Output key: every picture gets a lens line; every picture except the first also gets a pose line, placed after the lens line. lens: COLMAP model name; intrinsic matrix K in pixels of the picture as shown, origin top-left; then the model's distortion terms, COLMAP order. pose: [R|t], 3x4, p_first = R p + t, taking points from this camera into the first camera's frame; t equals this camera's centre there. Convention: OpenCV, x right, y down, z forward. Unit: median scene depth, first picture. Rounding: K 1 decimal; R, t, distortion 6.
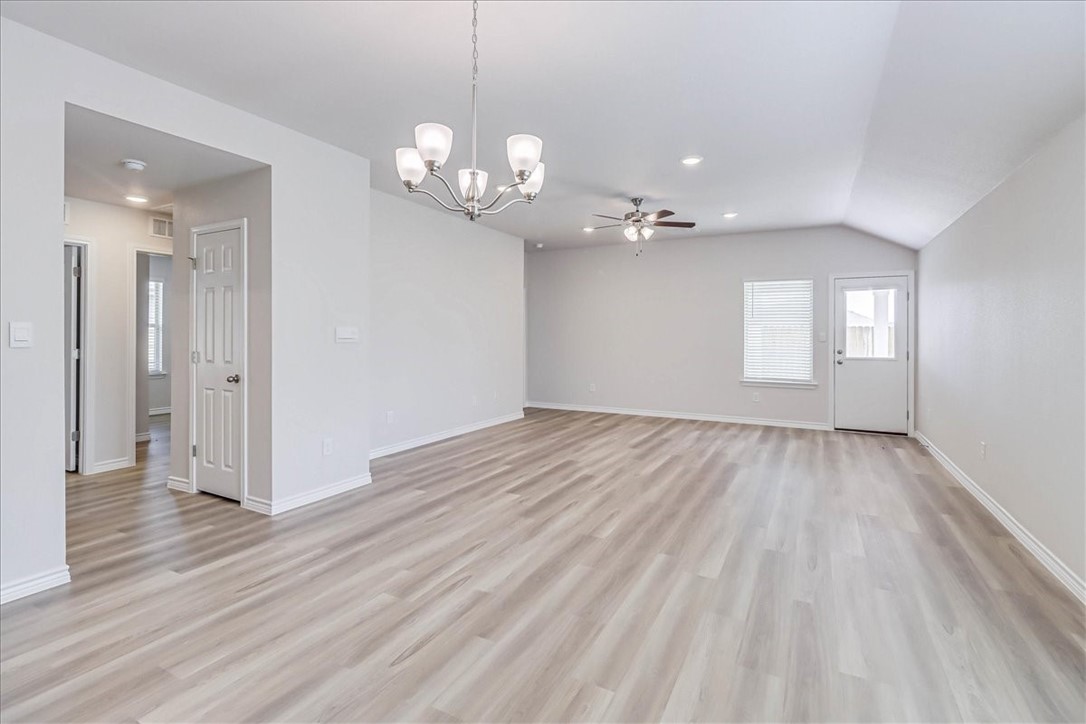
lens RADIAL K [[504.3, 0, 544.1], [0, 504.3, 335.1], [0, 0, 1]] dist [0.000055, -0.000214]
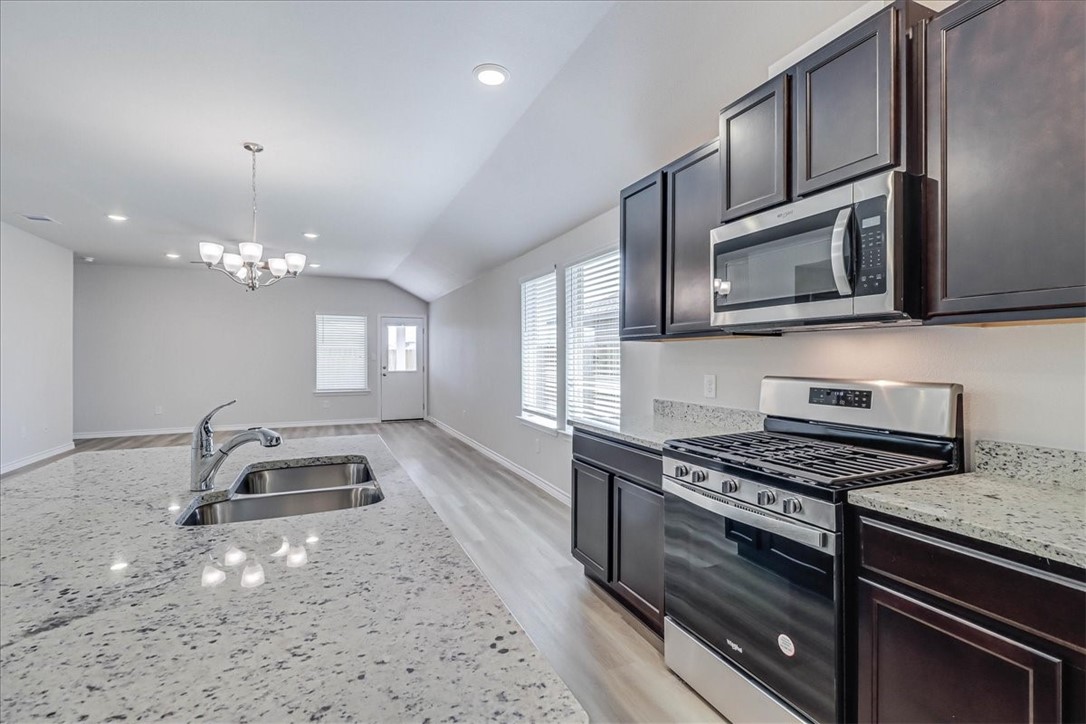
lens RADIAL K [[503.0, 0, 547.6], [0, 503.0, 358.7], [0, 0, 1]] dist [-0.000310, -0.000019]
pose [[0.613230, -0.007684, 0.789867, -0.298500], [0.003082, 0.999968, 0.007335, -0.001863], [-0.789898, -0.002063, 0.613235, -0.287093]]
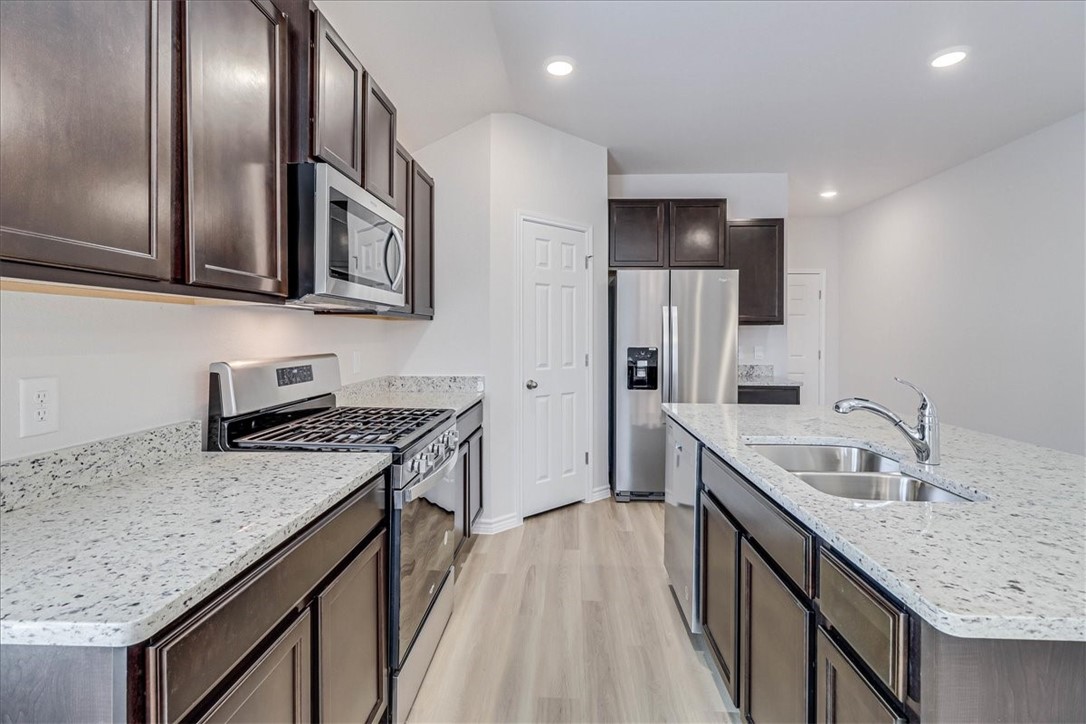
lens RADIAL K [[508.0, 0, 546.9], [0, 508.0, 334.4], [0, 0, 1]] dist [-0.002072, -0.000370]
pose [[-0.904247, -0.006694, -0.426957, 0.057876], [-0.006417, 0.999977, -0.002087, -0.000923], [0.426961, 0.000853, -0.904270, 0.124625]]
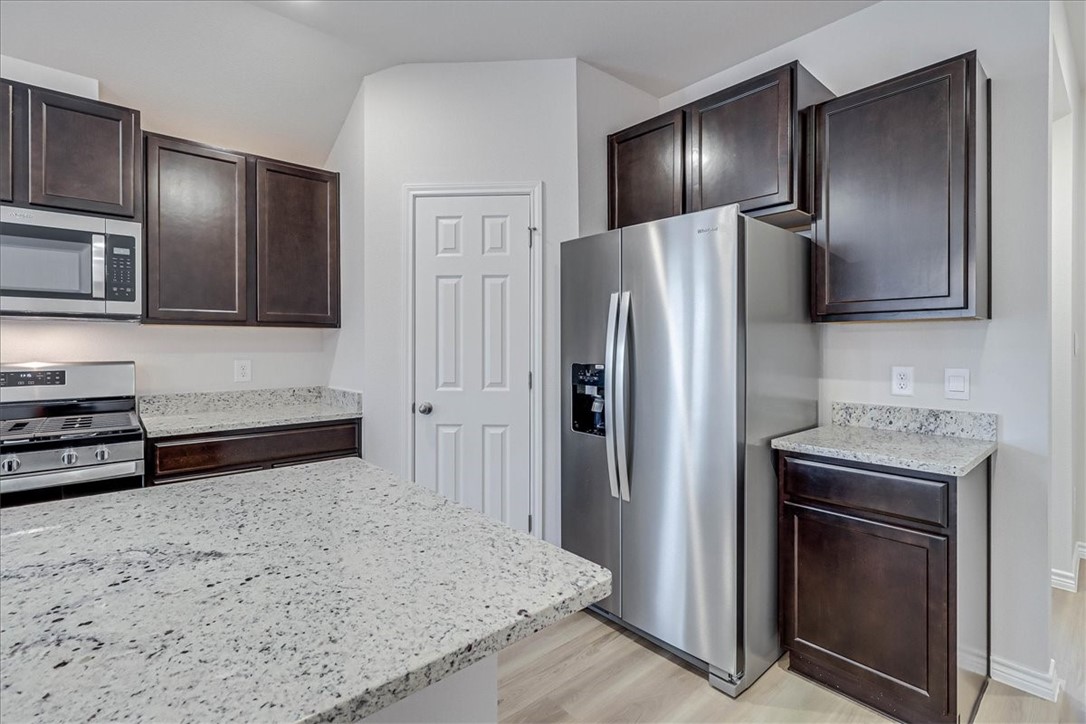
lens RADIAL K [[503.7, 0, 545.6], [0, 503.7, 346.0], [0, 0, 1]] dist [-0.001015, -0.000479]
pose [[-0.937138, -0.005285, 0.348920, -0.417402], [-0.004381, 0.999985, 0.003381, -0.001293], [-0.348932, 0.001640, -0.937146, -0.026528]]
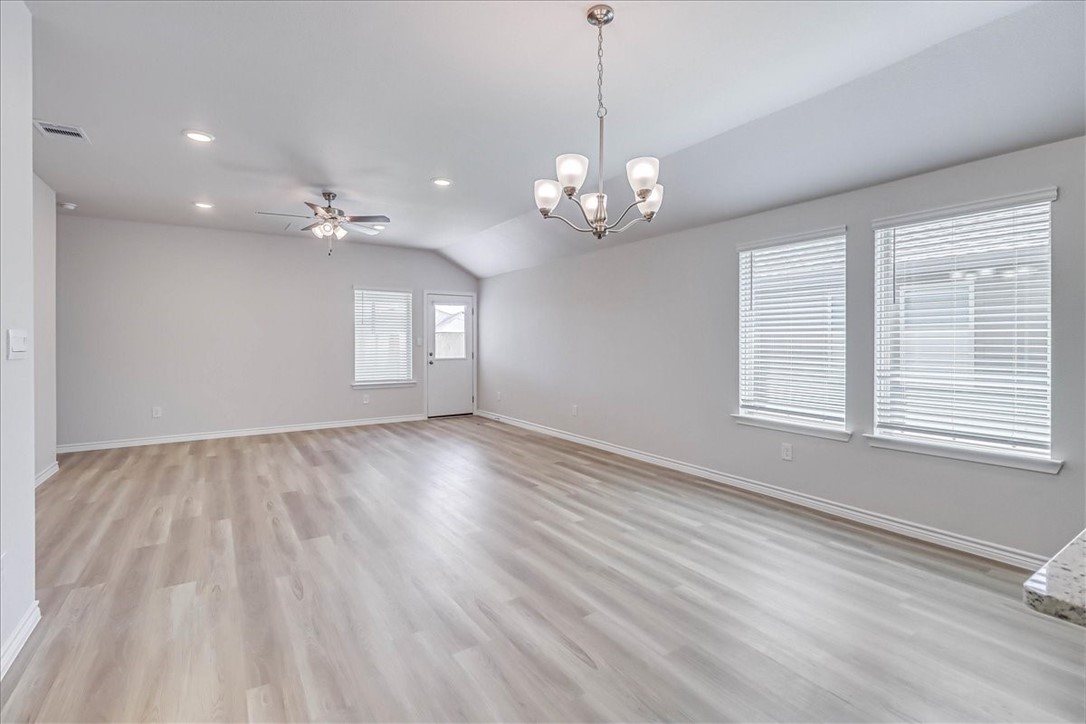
lens RADIAL K [[503.7, 0, 545.6], [0, 503.7, 346.0], [0, 0, 1]] dist [-0.001015, -0.000479]
pose [[0.478550, -0.013873, 0.877951, -0.393027], [0.002997, 0.999895, 0.014167, -0.003402], [-0.878055, -0.004149, 0.478541, 0.191727]]
